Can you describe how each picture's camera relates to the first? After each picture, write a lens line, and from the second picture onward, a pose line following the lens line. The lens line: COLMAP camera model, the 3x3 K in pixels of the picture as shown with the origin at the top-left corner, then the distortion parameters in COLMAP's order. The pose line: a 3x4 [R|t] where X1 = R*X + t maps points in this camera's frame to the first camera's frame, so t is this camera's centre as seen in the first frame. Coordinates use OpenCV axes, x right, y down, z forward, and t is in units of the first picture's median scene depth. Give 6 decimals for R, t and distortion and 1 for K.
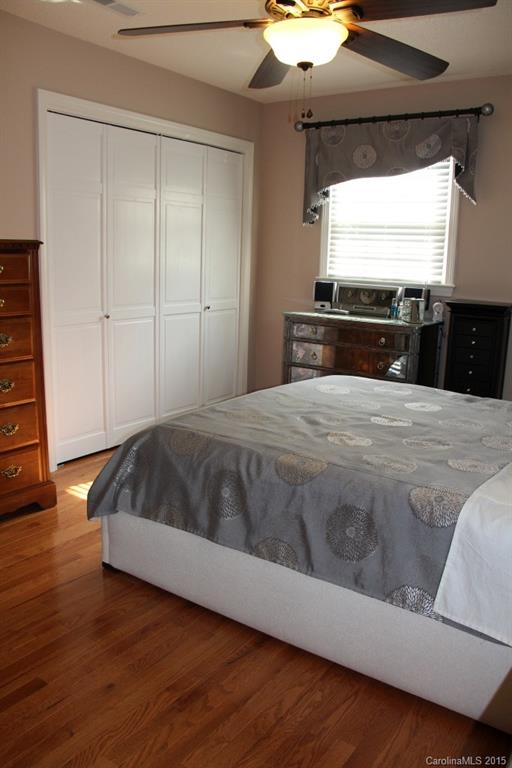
lens RADIAL K [[637.0, 0, 253.3], [0, 637.0, 386.2], [0, 0, 1]] dist [-0.184478, 0.175710]
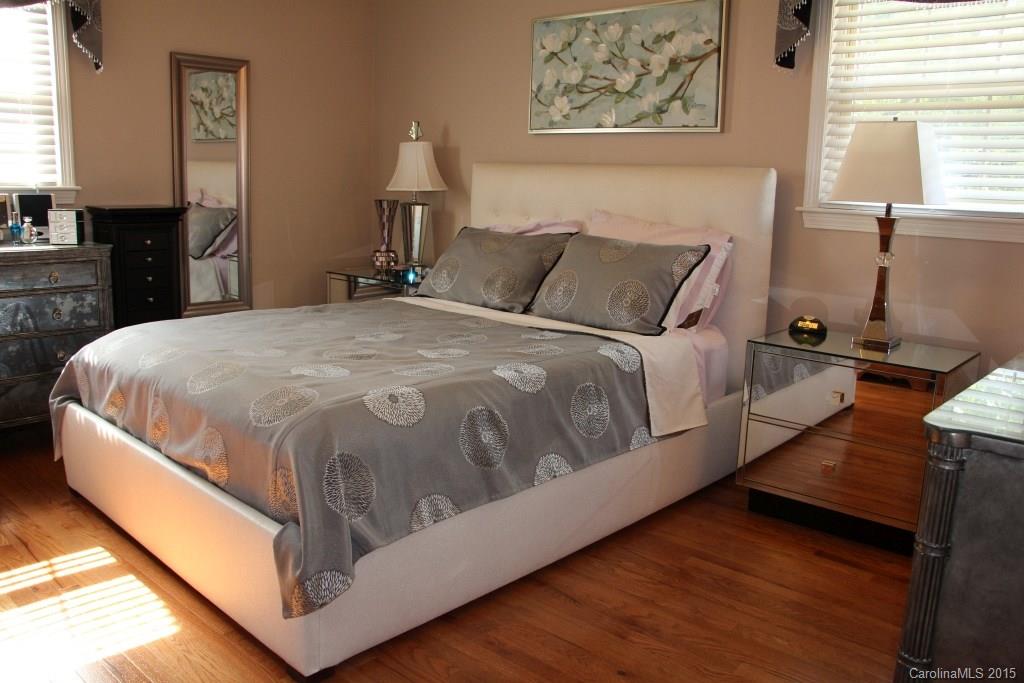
lens RADIAL K [[849.3, 0, 515.5], [0, 849.3, 346.7], [0, 0, 1]] dist [-0.184478, 0.175710]
pose [[0.117528, -0.220789, 0.968215, -0.553365], [0.179283, 0.963669, 0.197989, -0.081823], [-0.976752, 0.150315, 0.152842, 0.404485]]
